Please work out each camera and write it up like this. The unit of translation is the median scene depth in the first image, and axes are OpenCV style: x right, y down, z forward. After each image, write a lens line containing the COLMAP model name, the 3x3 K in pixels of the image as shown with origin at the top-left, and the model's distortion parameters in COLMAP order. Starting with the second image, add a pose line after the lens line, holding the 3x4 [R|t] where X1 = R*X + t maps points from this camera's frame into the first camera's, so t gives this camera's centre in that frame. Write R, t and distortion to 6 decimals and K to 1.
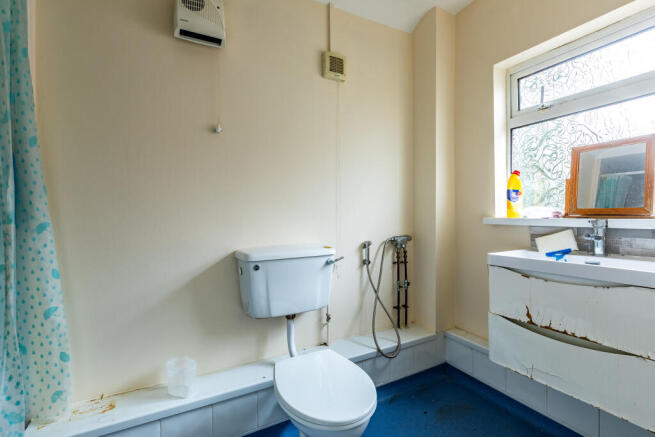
lens RADIAL K [[297.9, 0, 326.2], [0, 297.9, 213.0], [0, 0, 1]] dist [0.000032, 0.000008]
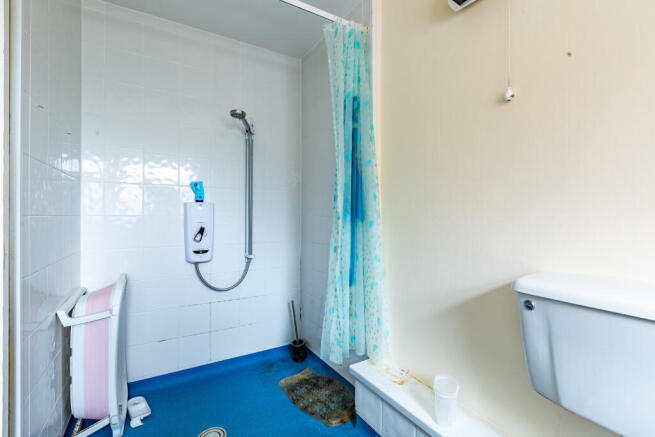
lens RADIAL K [[297.9, 0, 326.2], [0, 297.9, 213.0], [0, 0, 1]] dist [0.000032, 0.000008]
pose [[0.042794, 0.003475, -0.999078, 0.414674], [-0.000740, 0.999994, 0.003447, -0.004211], [0.999084, 0.000592, 0.042796, 0.679813]]
